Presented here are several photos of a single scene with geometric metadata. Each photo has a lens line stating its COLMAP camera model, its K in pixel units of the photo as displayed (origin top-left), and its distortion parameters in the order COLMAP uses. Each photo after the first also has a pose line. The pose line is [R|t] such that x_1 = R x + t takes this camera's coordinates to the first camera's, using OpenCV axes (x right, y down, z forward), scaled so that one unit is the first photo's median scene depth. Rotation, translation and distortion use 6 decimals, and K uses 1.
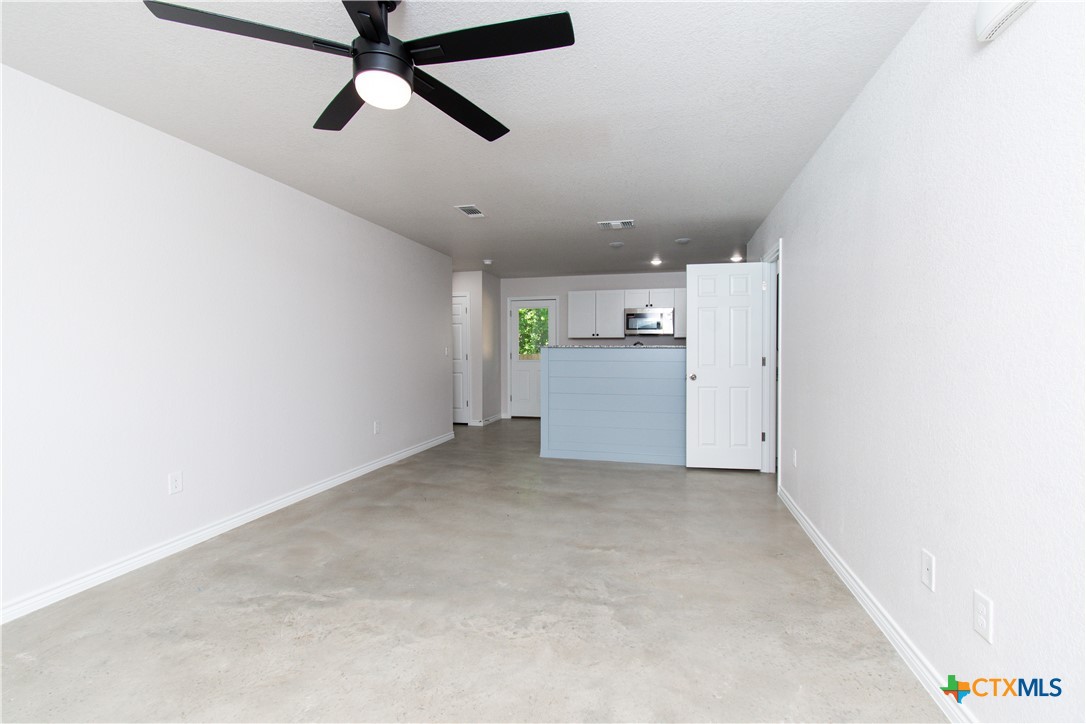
lens RADIAL K [[485.2, 0, 542.1], [0, 485.2, 346.7], [0, 0, 1]] dist [0.001291, -0.000703]
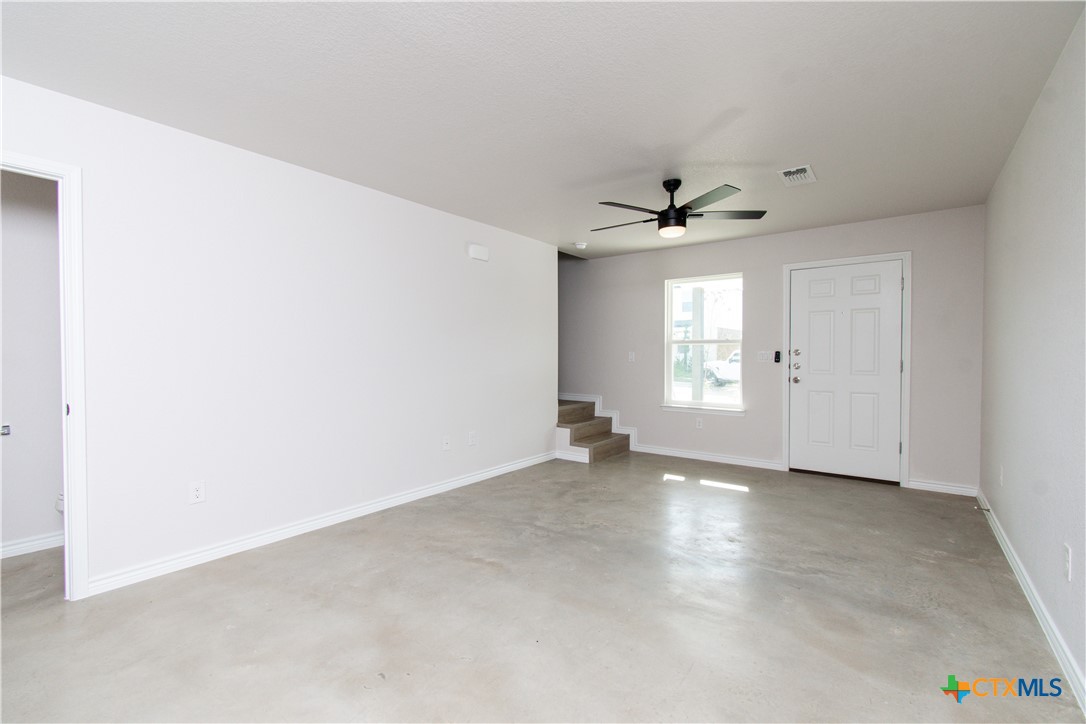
lens RADIAL K [[470.8, 0, 543.0], [0, 470.8, 362.0], [0, 0, 1]] dist [-0.000555, -0.000359]
pose [[-0.922058, -0.005645, 0.387010, -0.350239], [-0.002795, 0.999965, 0.007928, 0.014014], [-0.387041, 0.006228, -0.922041, 1.819417]]
